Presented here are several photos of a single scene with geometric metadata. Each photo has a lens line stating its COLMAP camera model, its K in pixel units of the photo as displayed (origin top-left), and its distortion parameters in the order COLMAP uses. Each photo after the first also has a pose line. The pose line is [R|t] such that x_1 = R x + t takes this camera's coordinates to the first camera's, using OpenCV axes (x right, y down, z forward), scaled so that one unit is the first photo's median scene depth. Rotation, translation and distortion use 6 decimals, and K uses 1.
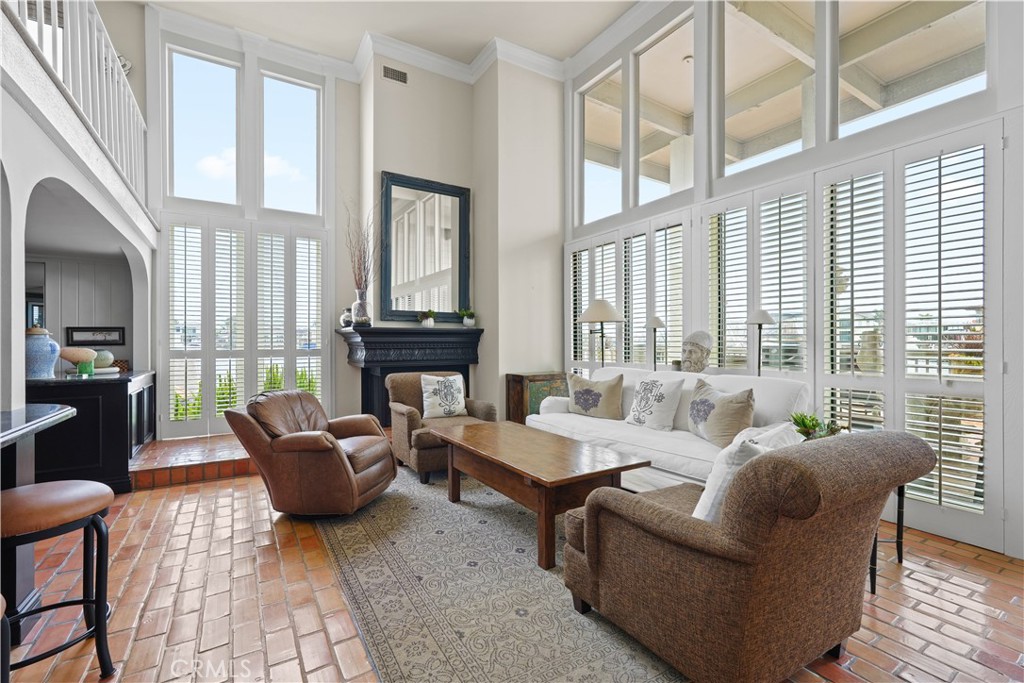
lens RADIAL K [[449.0, 0, 511.9], [0, 449.0, 342.2], [0, 0, 1]] dist [-0.010032, 0.000833]
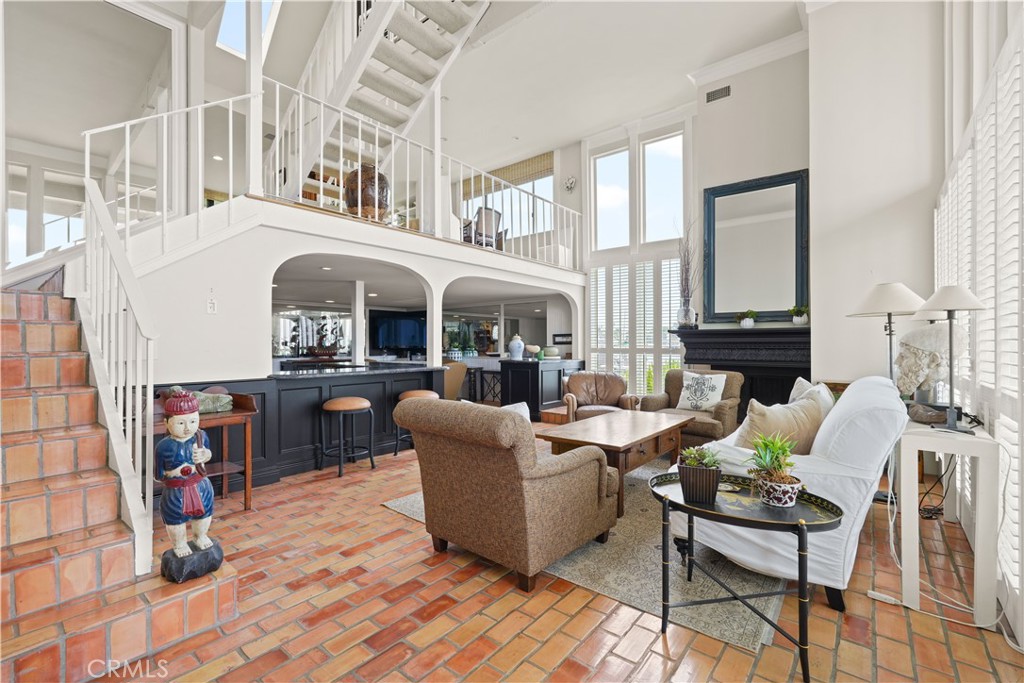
lens RADIAL K [[449.0, 0, 510.7], [0, 449.0, 342.2], [0, 0, 1]] dist [-0.010032, 0.000833]
pose [[0.328516, -0.000249, -0.944498, 0.597351], [0.002261, 0.999997, 0.000523, -0.002082], [0.944496, -0.002307, 0.328515, 0.173617]]
